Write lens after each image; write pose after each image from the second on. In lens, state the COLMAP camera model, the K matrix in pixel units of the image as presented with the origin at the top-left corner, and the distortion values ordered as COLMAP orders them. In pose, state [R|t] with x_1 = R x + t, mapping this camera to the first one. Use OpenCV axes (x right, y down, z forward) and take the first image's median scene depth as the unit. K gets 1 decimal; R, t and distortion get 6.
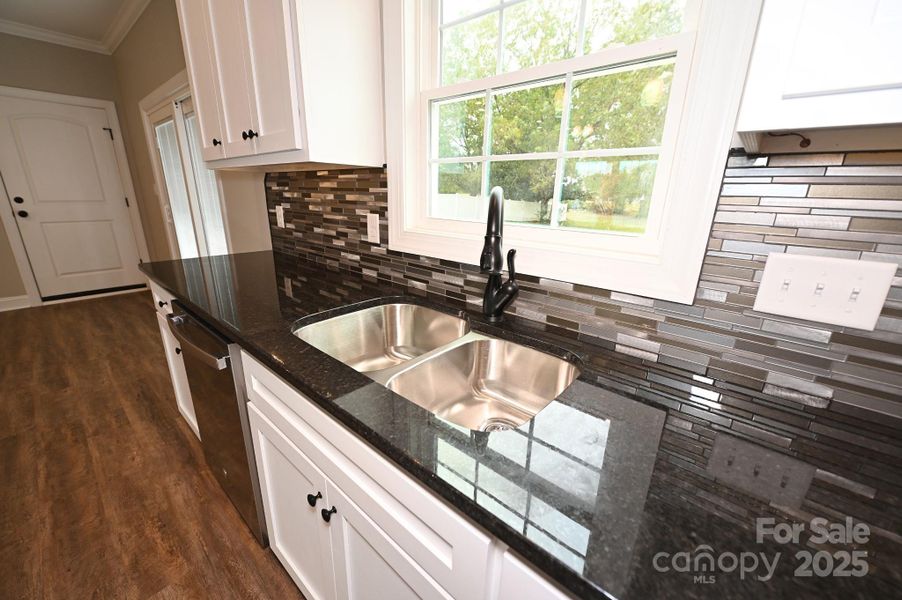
lens RADIAL K [[356.4, 0, 449.6], [0, 356.4, 302.3], [0, 0, 1]] dist [-0.006808, -0.000452]
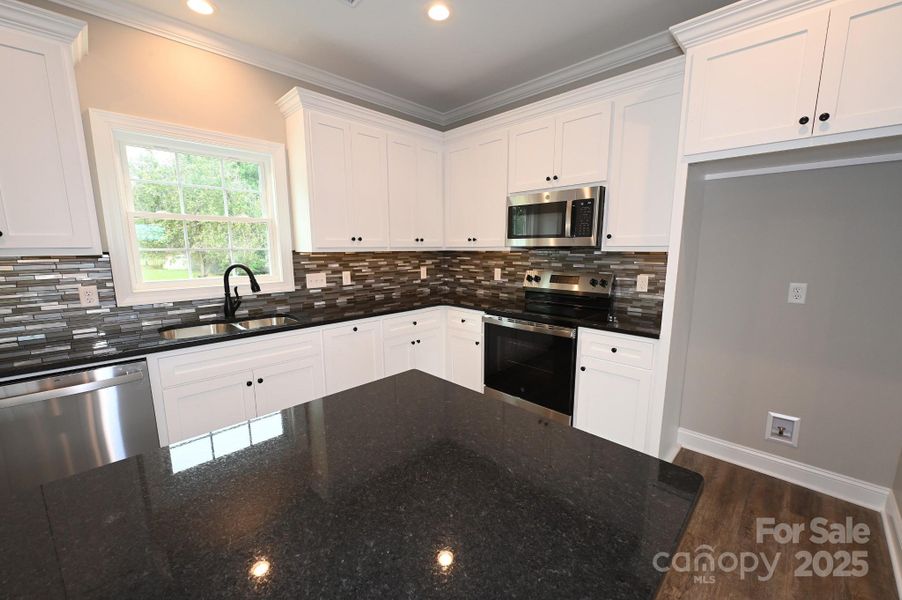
lens RADIAL K [[358.0, 0, 450.6], [0, 358.0, 305.9], [0, 0, 1]] dist [-0.003623, -0.000325]
pose [[0.058633, -0.185522, 0.980889, -1.443654], [0.298257, 0.940956, 0.160141, 0.020378], [-0.952683, 0.283168, 0.110504, -0.446563]]
